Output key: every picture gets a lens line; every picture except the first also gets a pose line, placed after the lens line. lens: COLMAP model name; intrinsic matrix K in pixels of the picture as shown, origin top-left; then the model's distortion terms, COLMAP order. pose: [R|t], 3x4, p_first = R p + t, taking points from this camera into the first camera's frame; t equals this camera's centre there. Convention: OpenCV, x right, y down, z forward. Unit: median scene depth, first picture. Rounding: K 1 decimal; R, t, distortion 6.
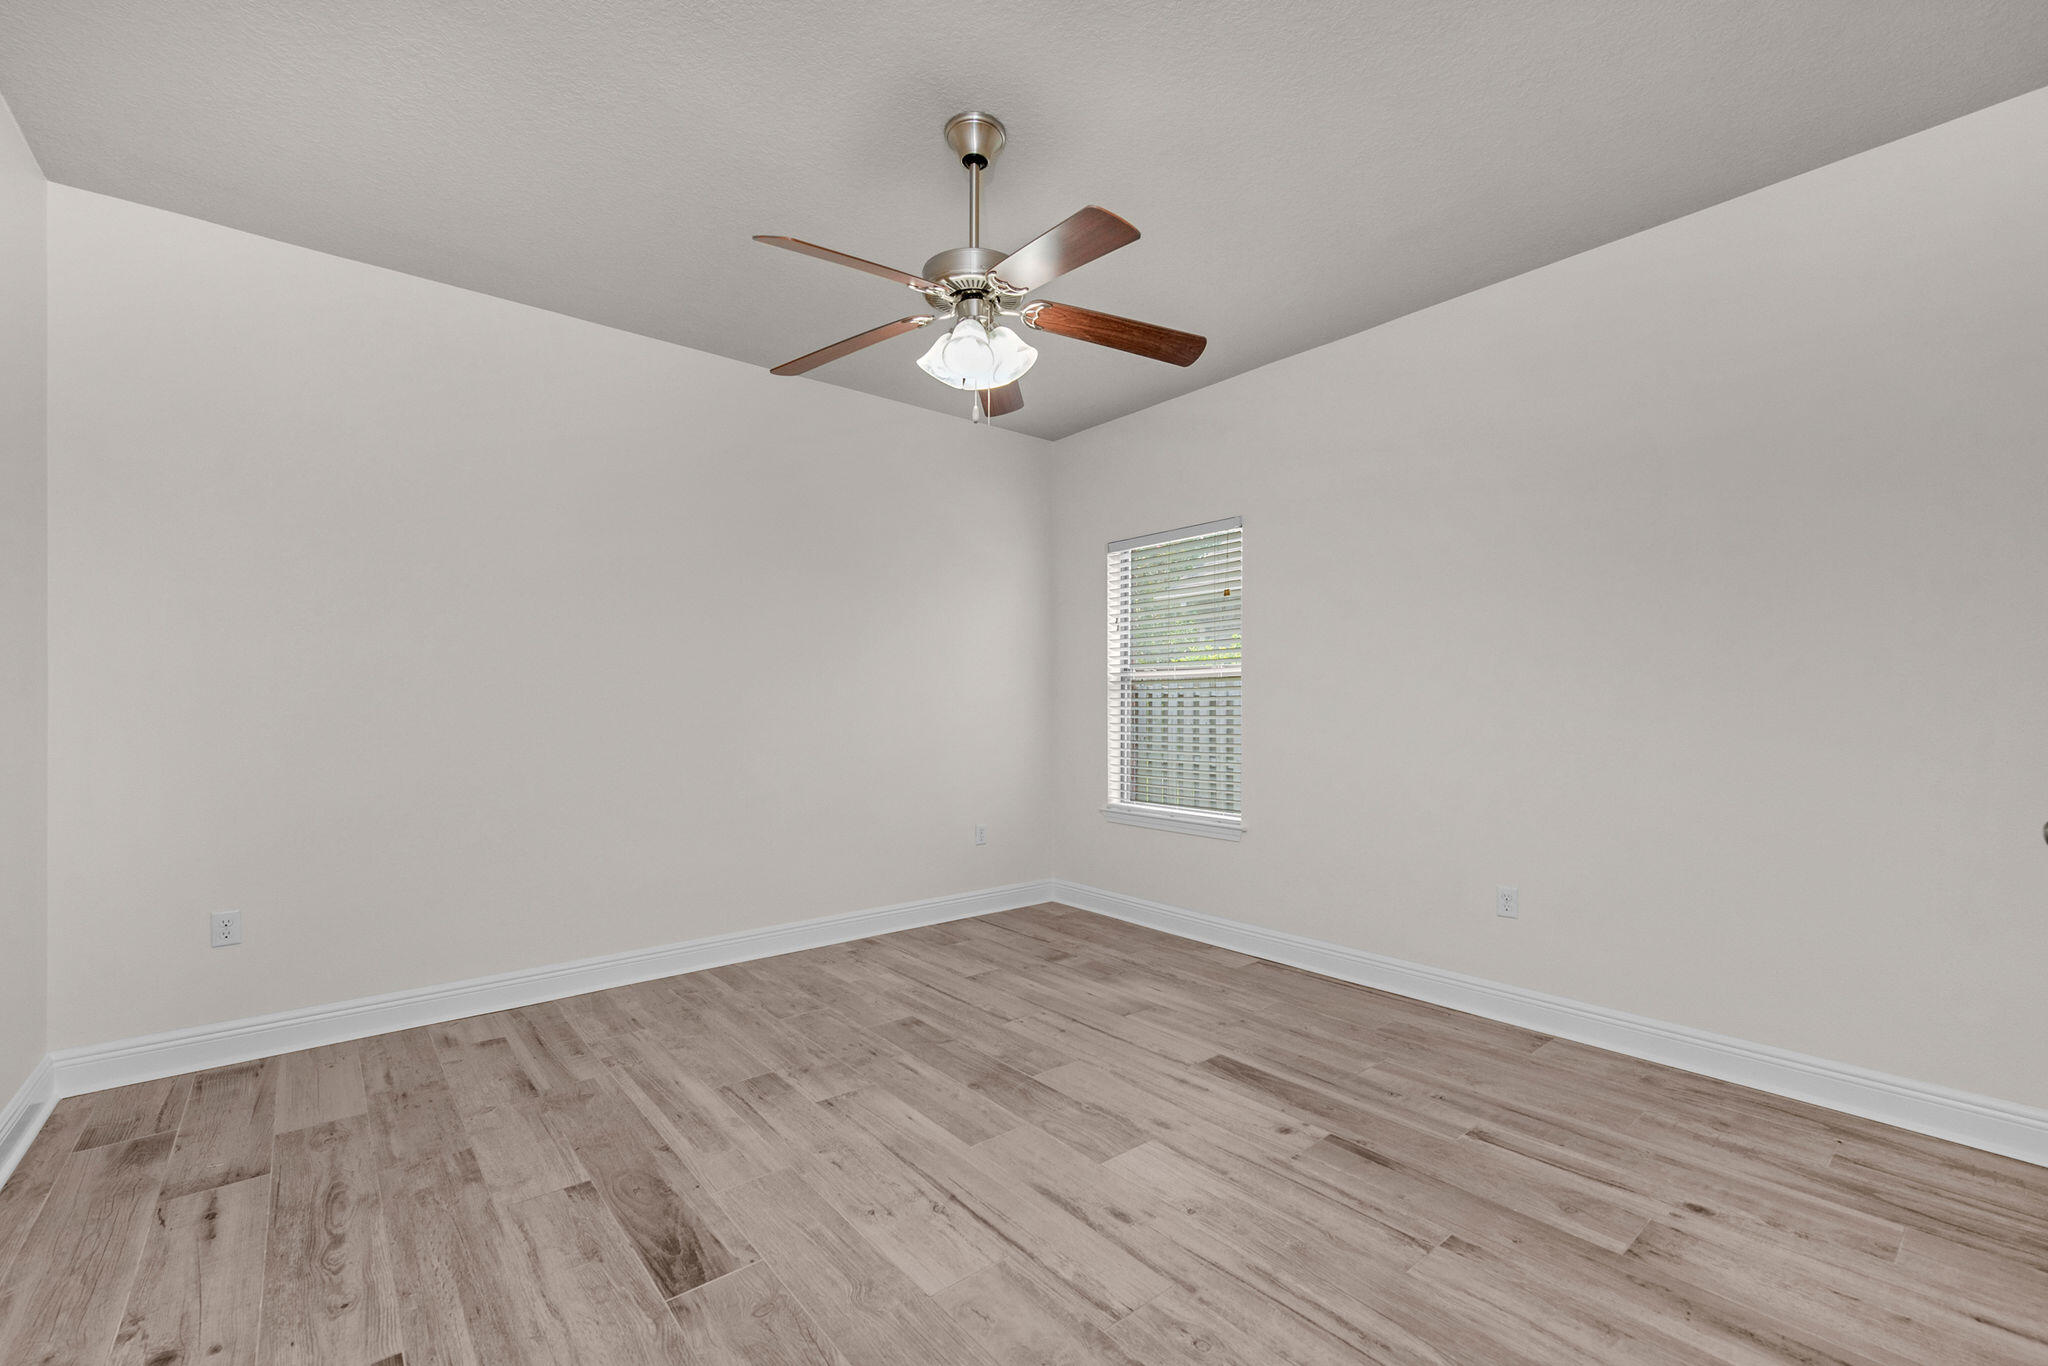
lens RADIAL K [[822.2, 0, 1021.9], [0, 822.2, 693.0], [0, 0, 1]] dist [0.010124, -0.002461]
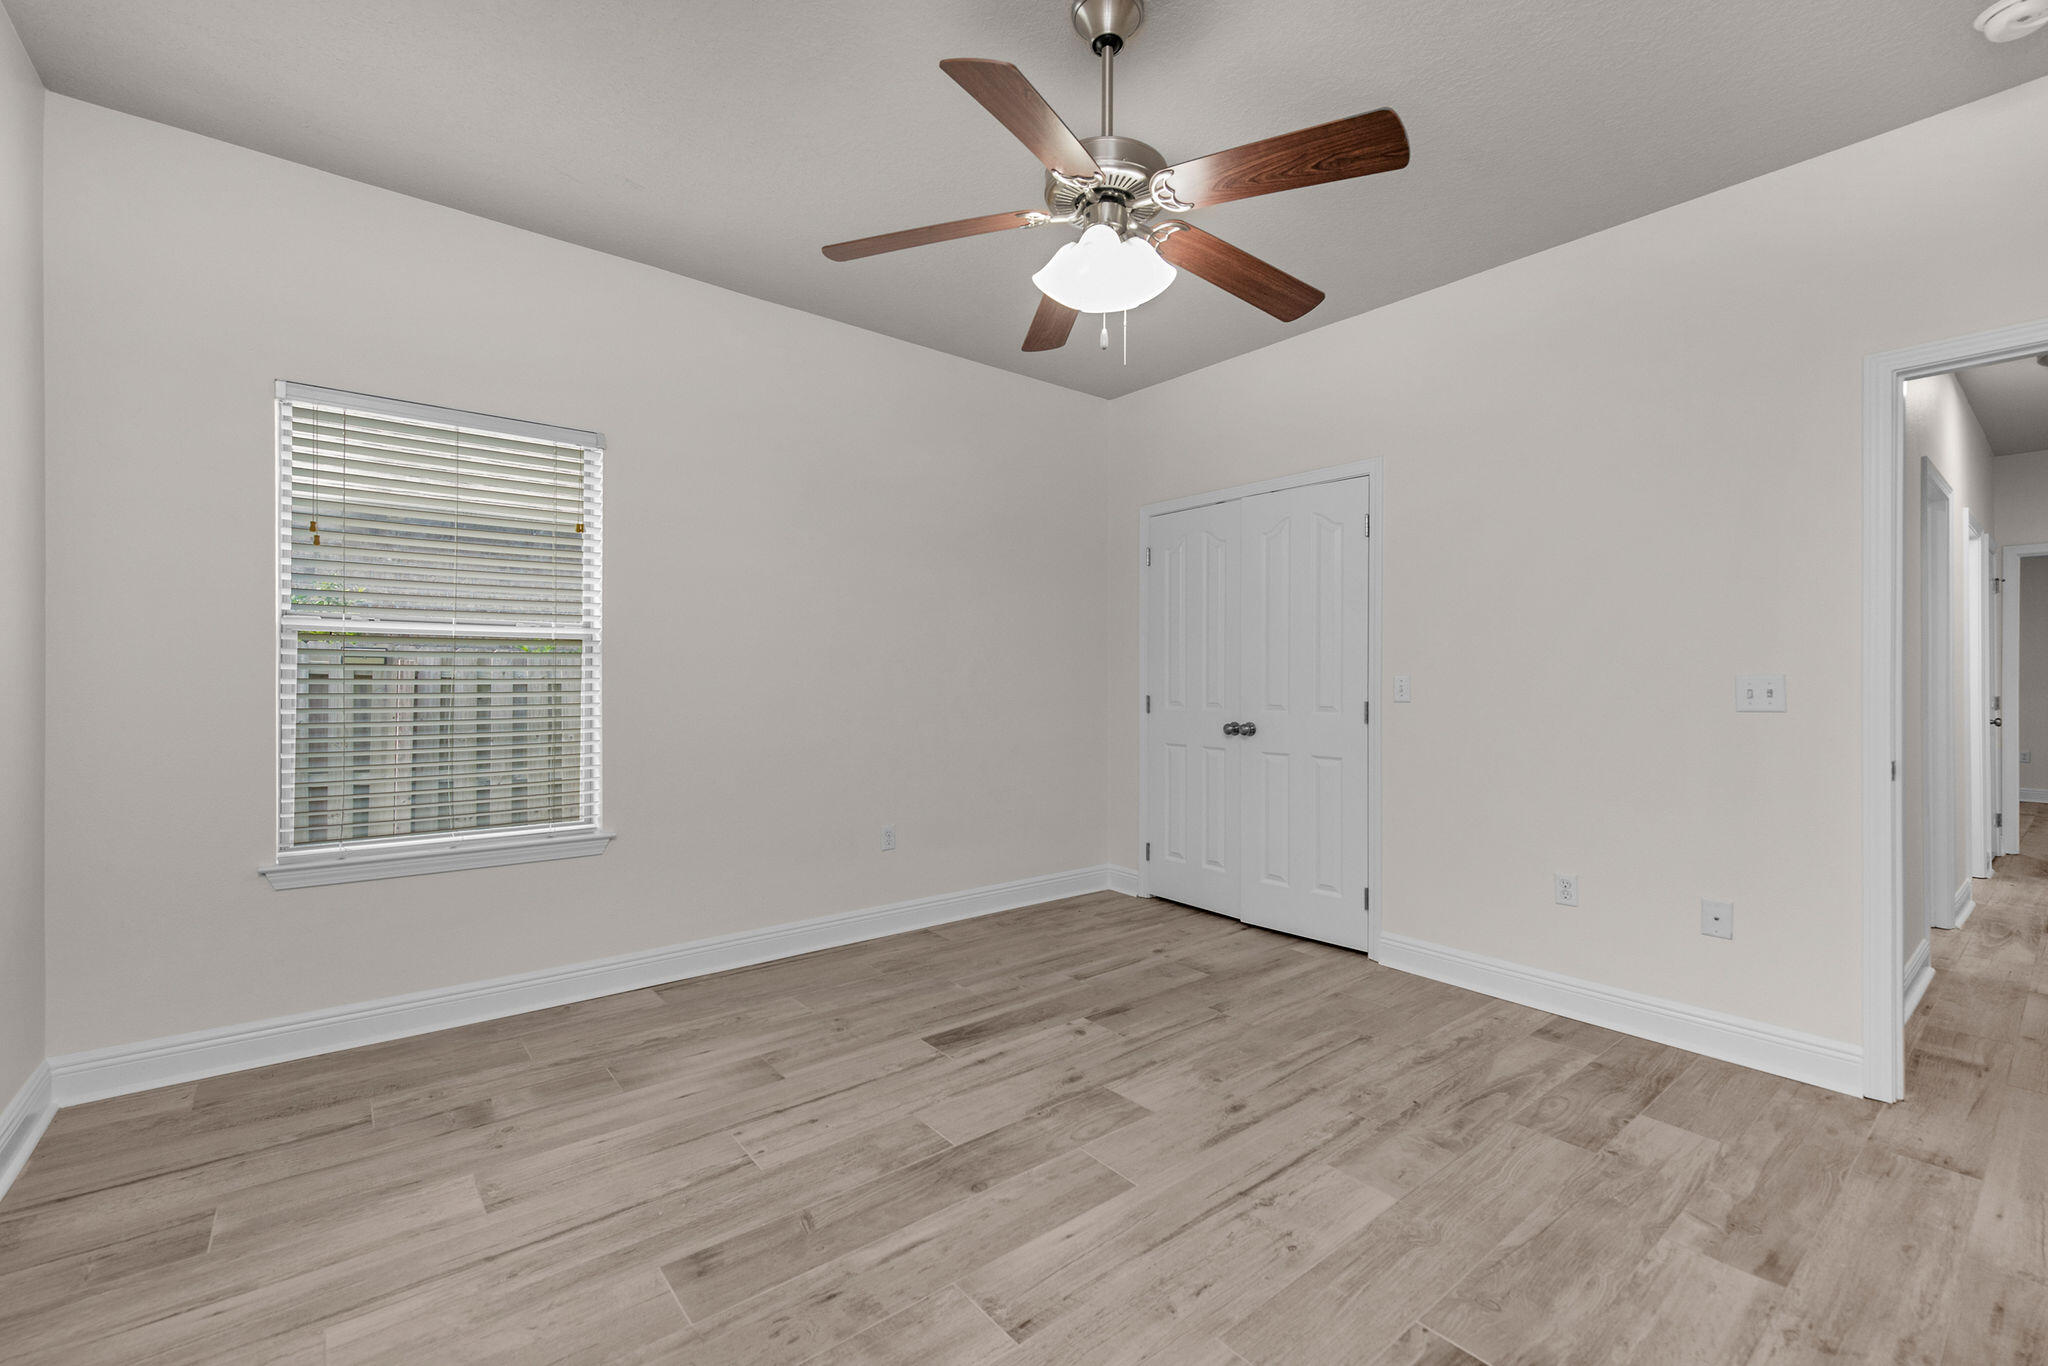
lens RADIAL K [[822.2, 0, 1033.7], [0, 822.2, 692.1], [0, 0, 1]] dist [0.010124, -0.002461]
pose [[0.057680, -0.017505, 0.998182, -0.821507], [-0.018782, 0.999650, 0.018616, 0.009136], [-0.998158, -0.019822, 0.057331, 0.938398]]
